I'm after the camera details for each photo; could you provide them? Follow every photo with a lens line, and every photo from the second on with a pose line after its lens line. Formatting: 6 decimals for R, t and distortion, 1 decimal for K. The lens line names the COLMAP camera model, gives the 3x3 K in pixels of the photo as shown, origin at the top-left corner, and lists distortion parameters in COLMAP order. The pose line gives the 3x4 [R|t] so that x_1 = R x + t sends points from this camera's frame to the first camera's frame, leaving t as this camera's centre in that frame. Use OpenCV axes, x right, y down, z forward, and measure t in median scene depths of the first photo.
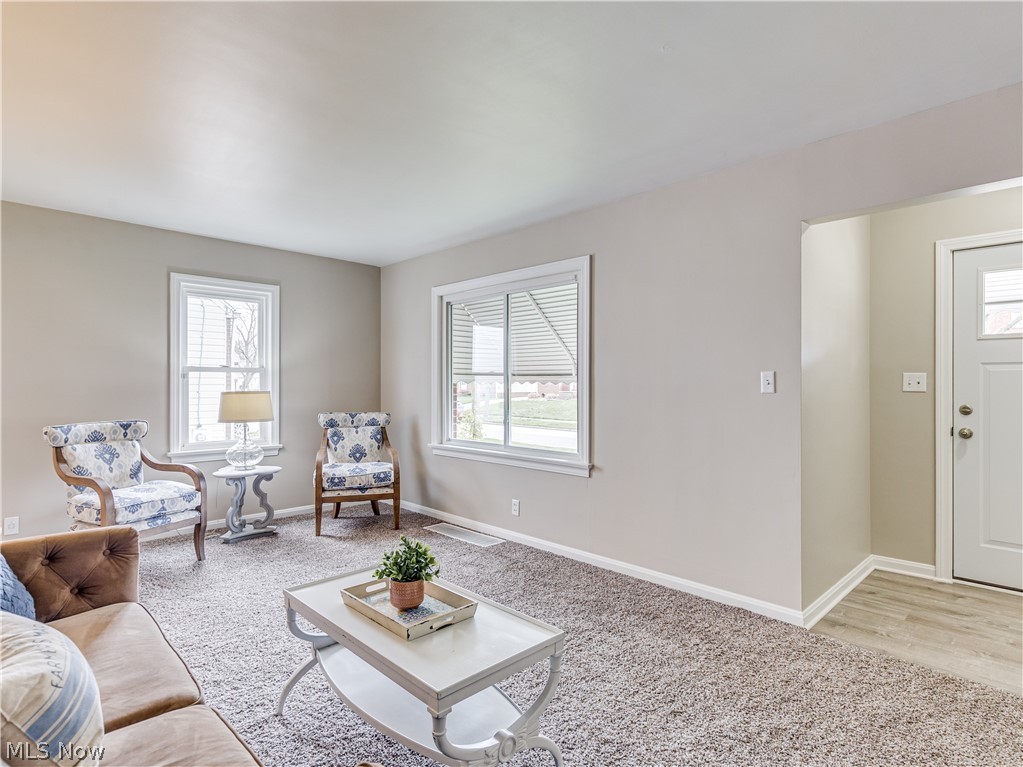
lens RADIAL K [[543.5, 0, 509.0], [0, 543.5, 388.4], [0, 0, 1]] dist [0.000466, 0.000122]
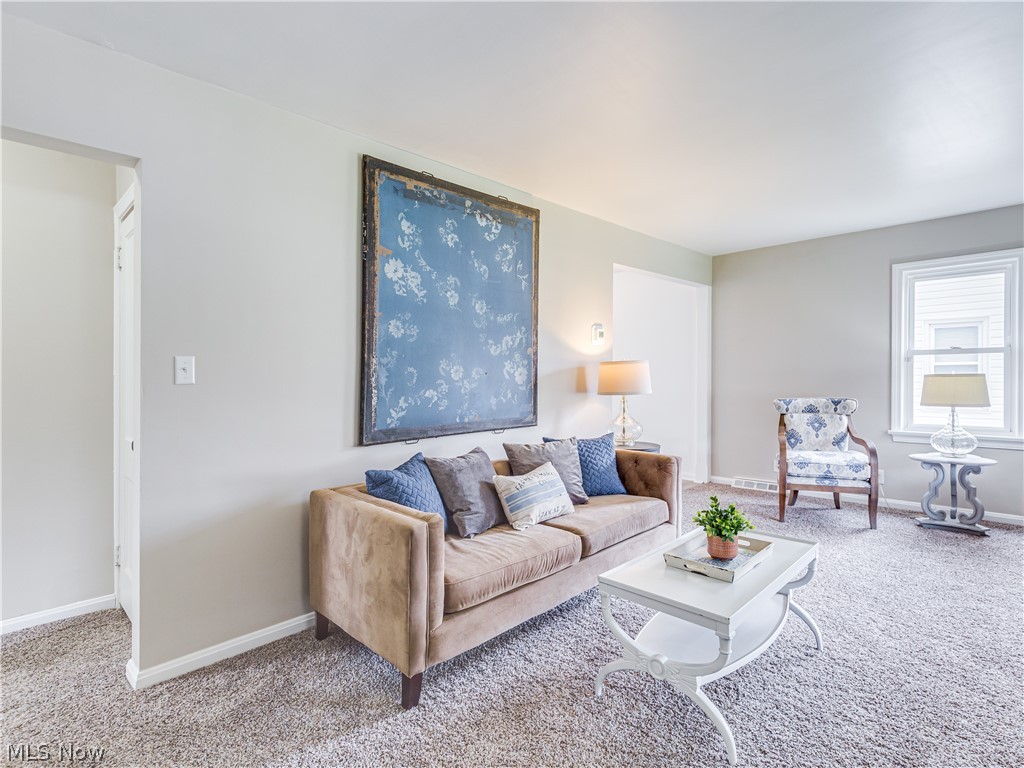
lens RADIAL K [[529.0, 0, 529.0], [0, 529.0, 377.1], [0, 0, 1]] dist [0.003263, 0.000482]
pose [[0.035758, 0.005329, -0.999346, 0.487451], [0.006395, 0.999964, 0.005561, 0.000948], [0.999340, -0.006590, 0.035723, 0.282372]]
